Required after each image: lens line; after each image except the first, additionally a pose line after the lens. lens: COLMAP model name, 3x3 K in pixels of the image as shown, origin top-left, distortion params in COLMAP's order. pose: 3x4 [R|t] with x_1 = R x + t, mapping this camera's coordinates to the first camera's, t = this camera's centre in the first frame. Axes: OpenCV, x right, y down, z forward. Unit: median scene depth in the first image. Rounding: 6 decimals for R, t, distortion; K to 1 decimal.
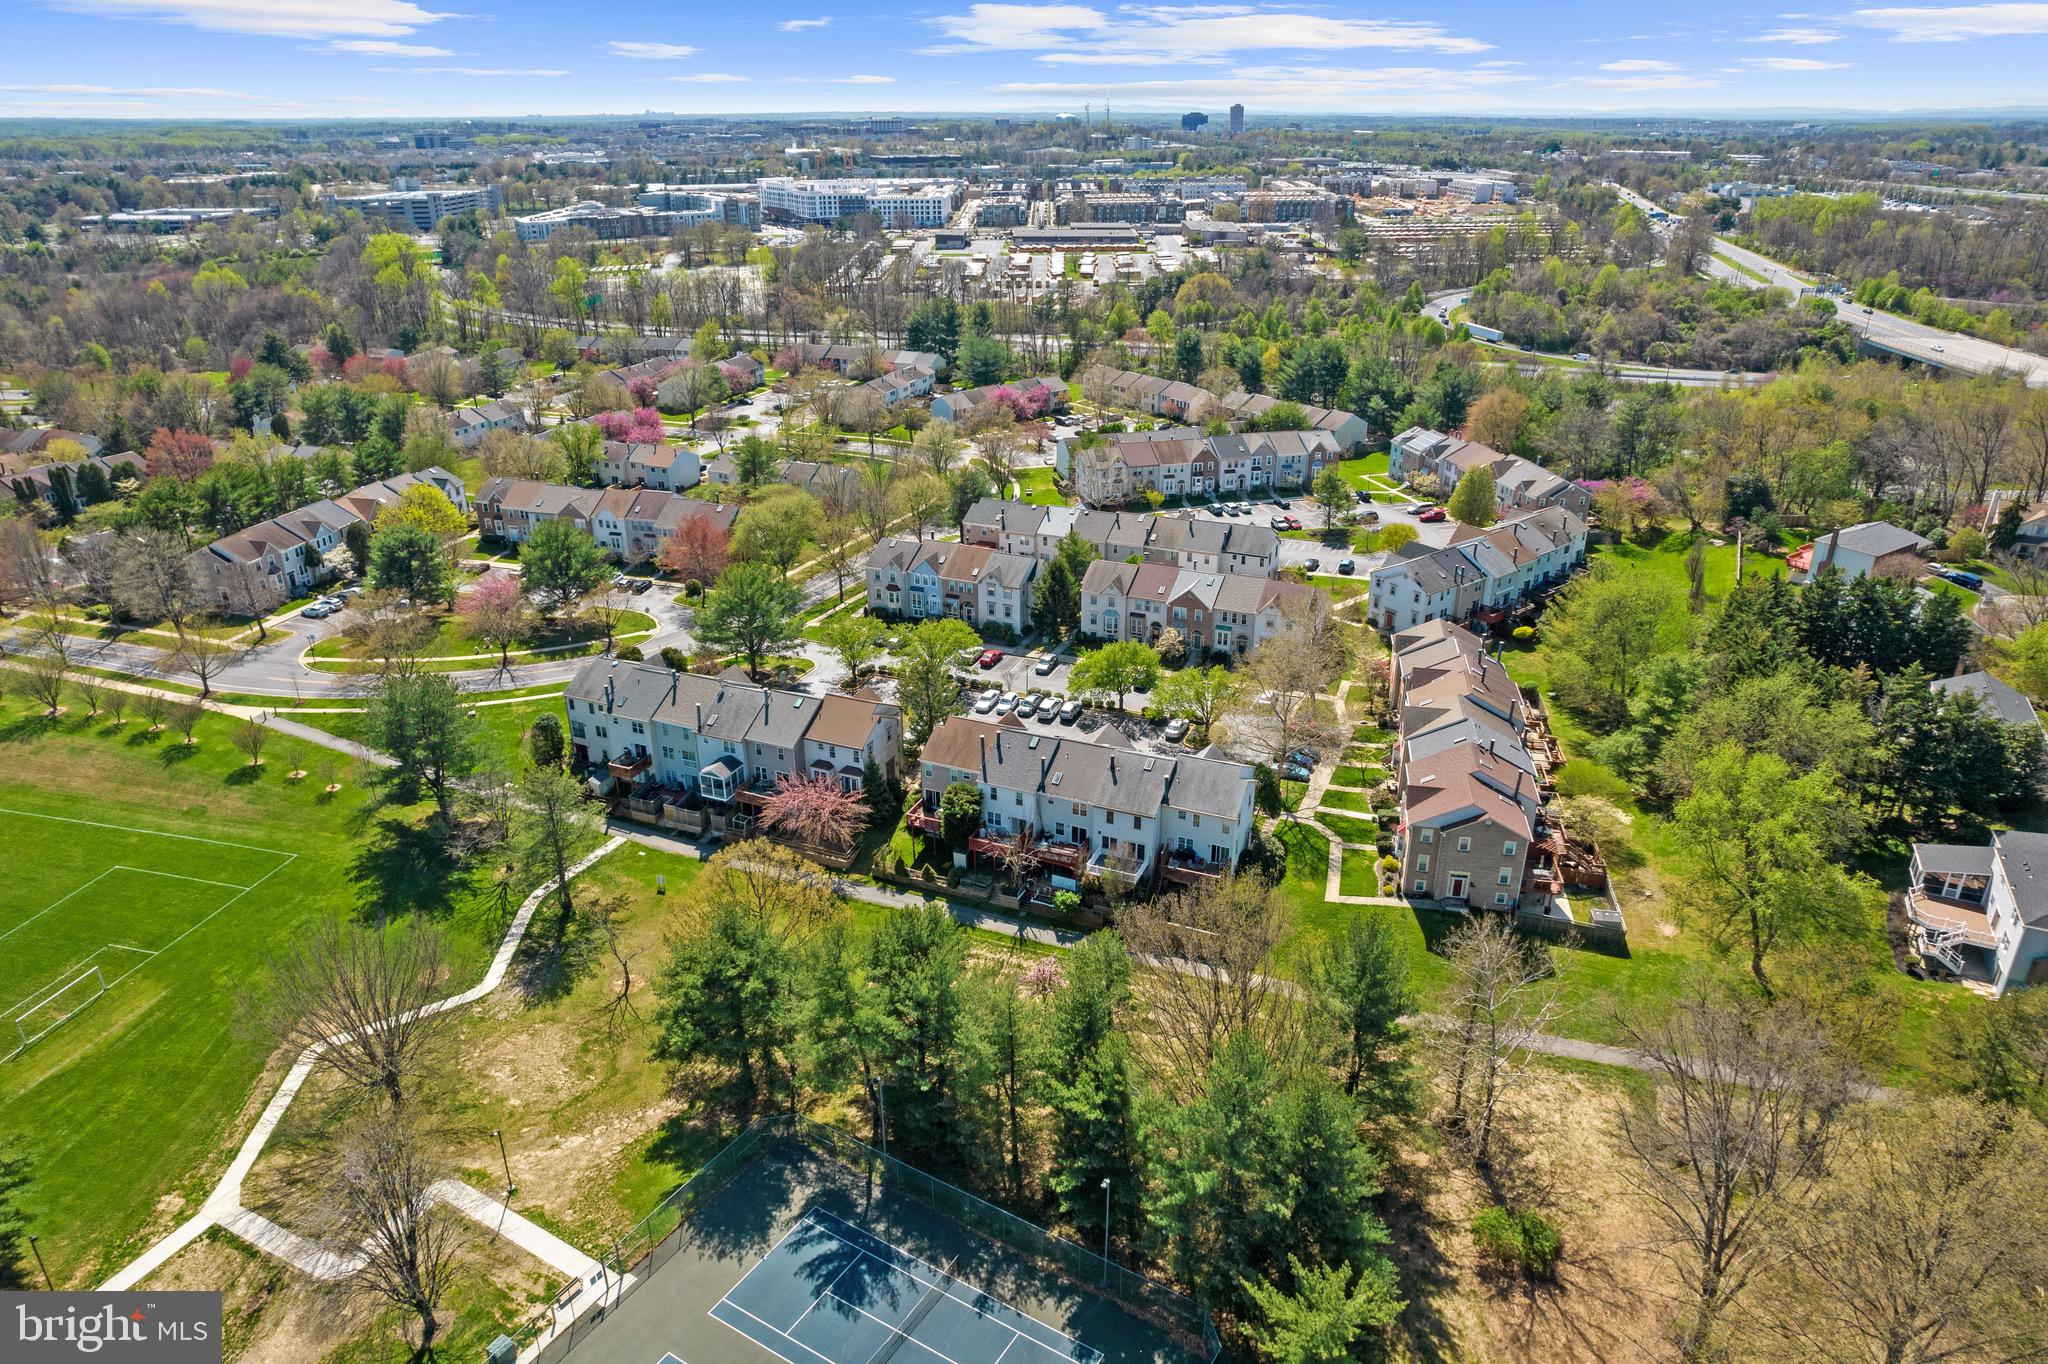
lens RADIAL K [[1312.4, 0, 1037.6], [0, 1312.4, 694.9], [0, 0, 1]] dist [-0.074466, 0.065614]
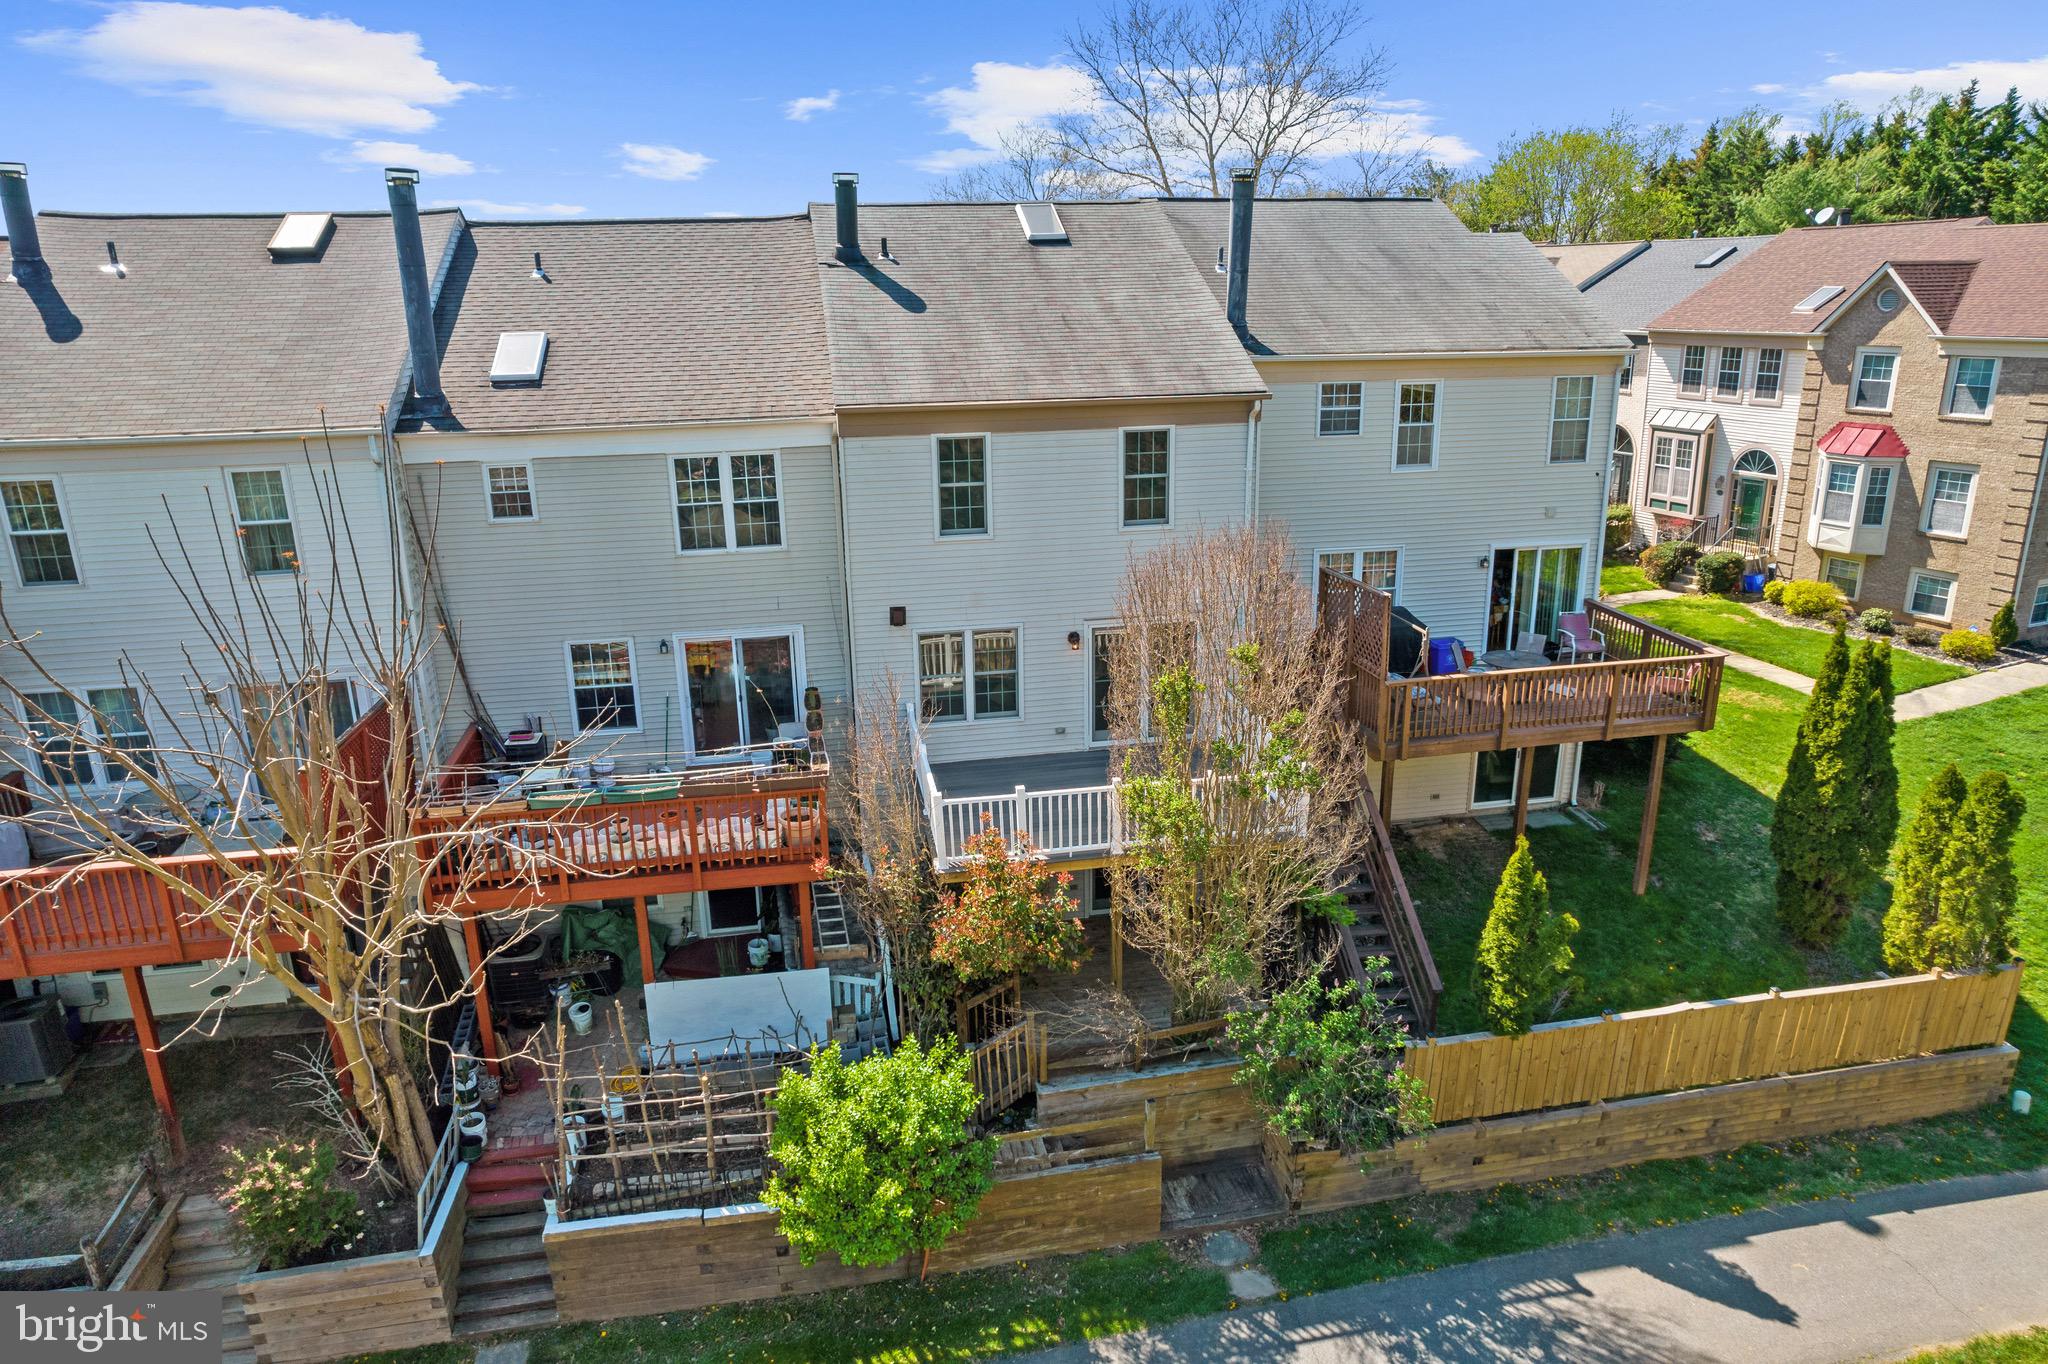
lens RADIAL K [[1312.4, 0, 1023.8], [0, 1312.4, 692.7], [0, 0, 1]] dist [-0.074466, 0.065614]
pose [[0.833443, -0.177275, 0.523399, -0.015327], [0.243022, 0.968222, -0.059043, 0.088725], [-0.496299, 0.176406, 0.850040, 0.608305]]
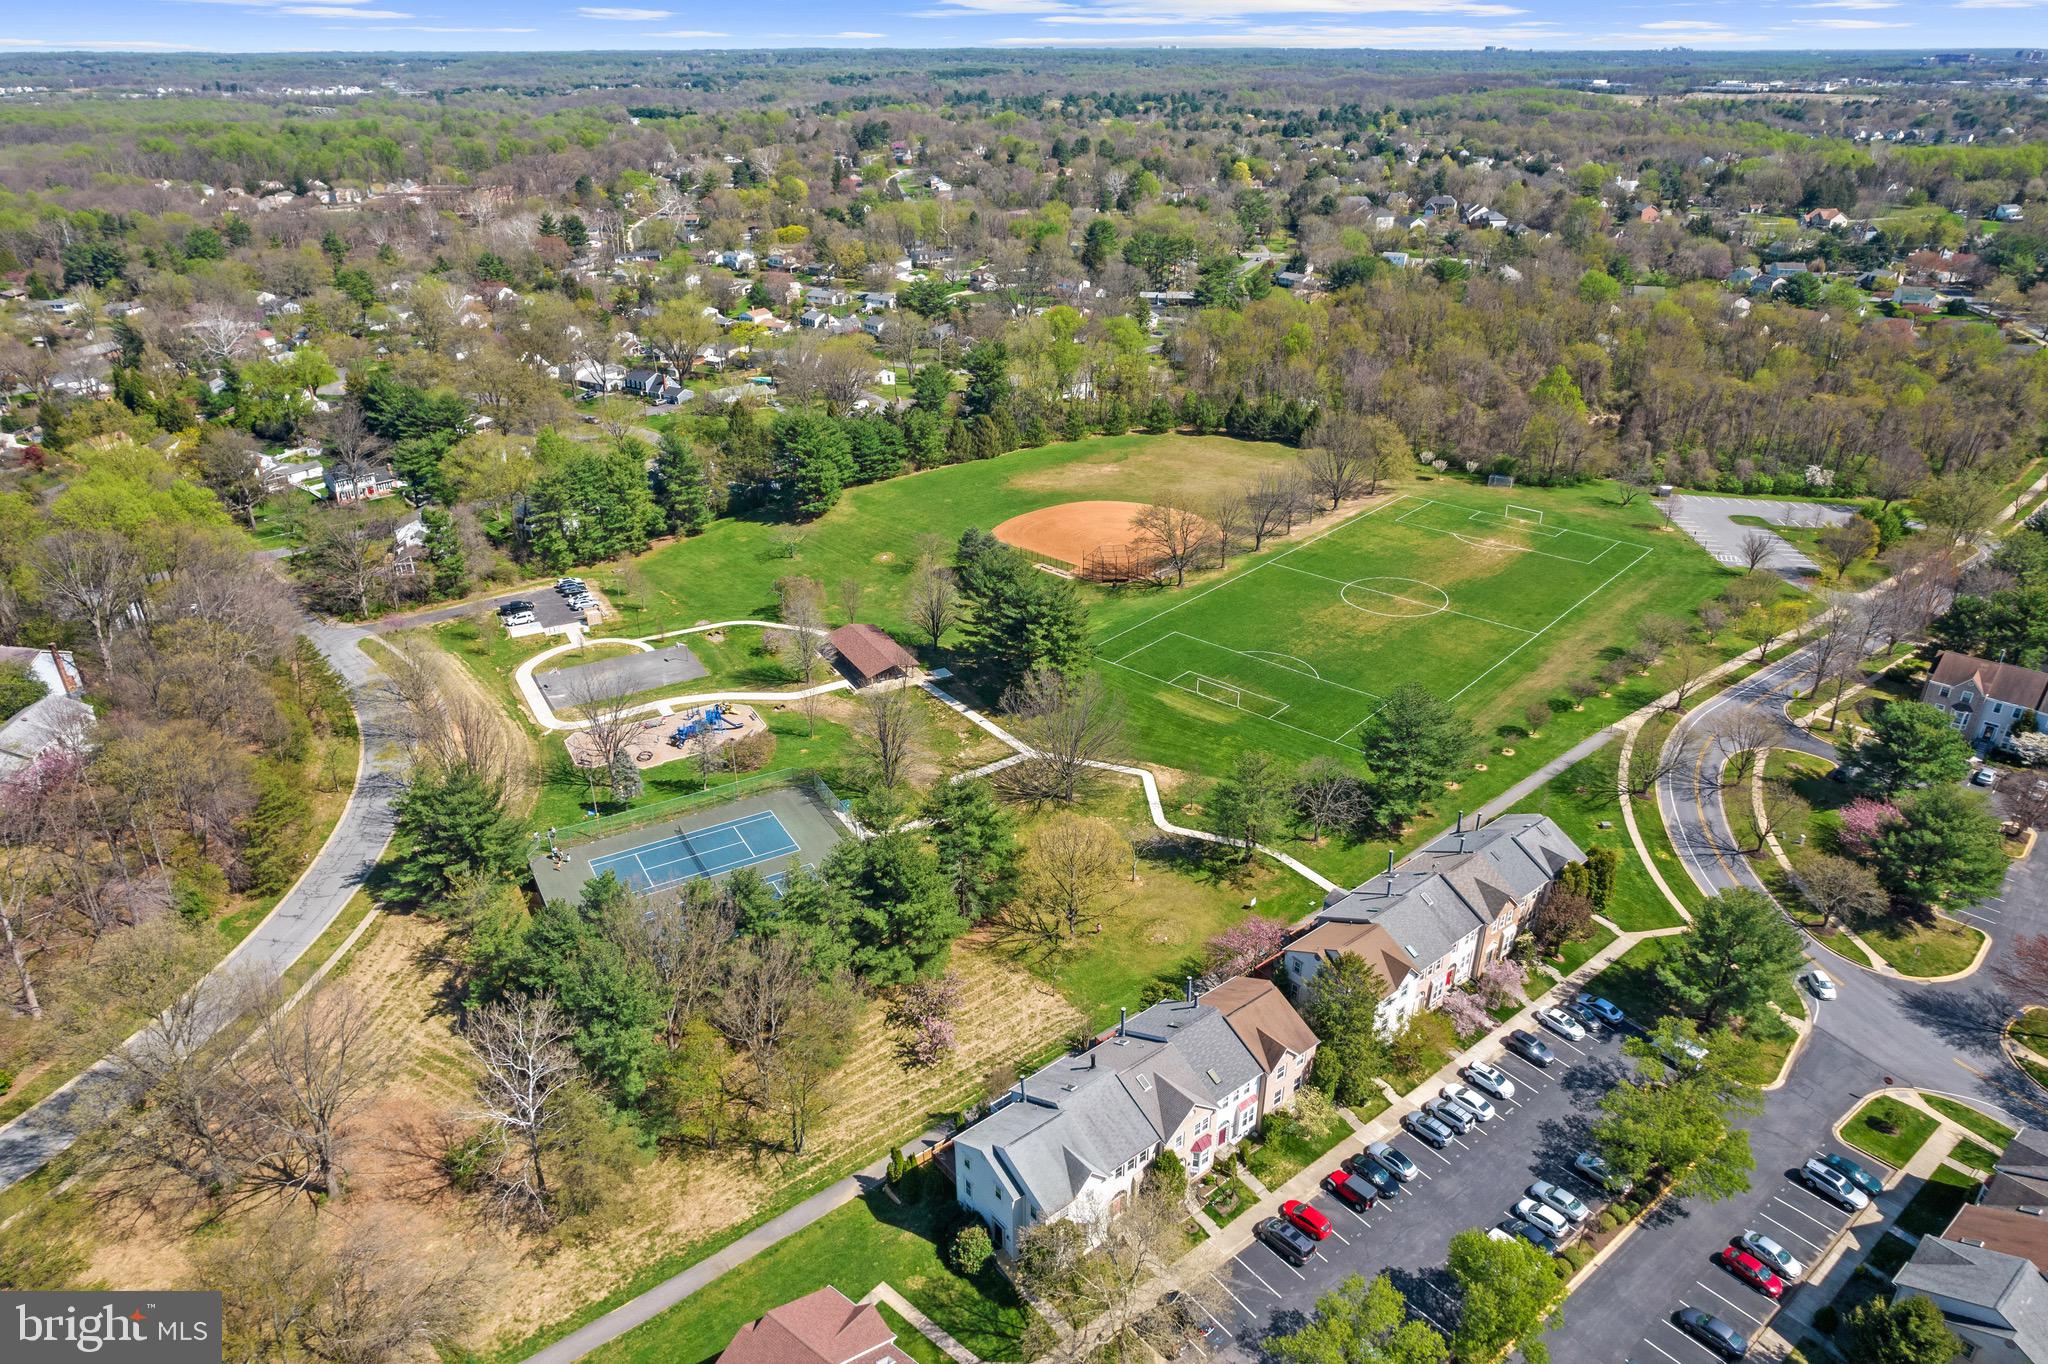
lens RADIAL K [[1312.4, 0, 1024.5], [0, 1312.4, 702.4], [0, 0, 1]] dist [-0.074466, 0.065614]
pose [[-0.475790, 0.405017, -0.780759, 0.463766], [-0.359844, 0.720350, 0.592966, -0.434607], [0.802581, 0.563078, -0.196992, 0.708135]]
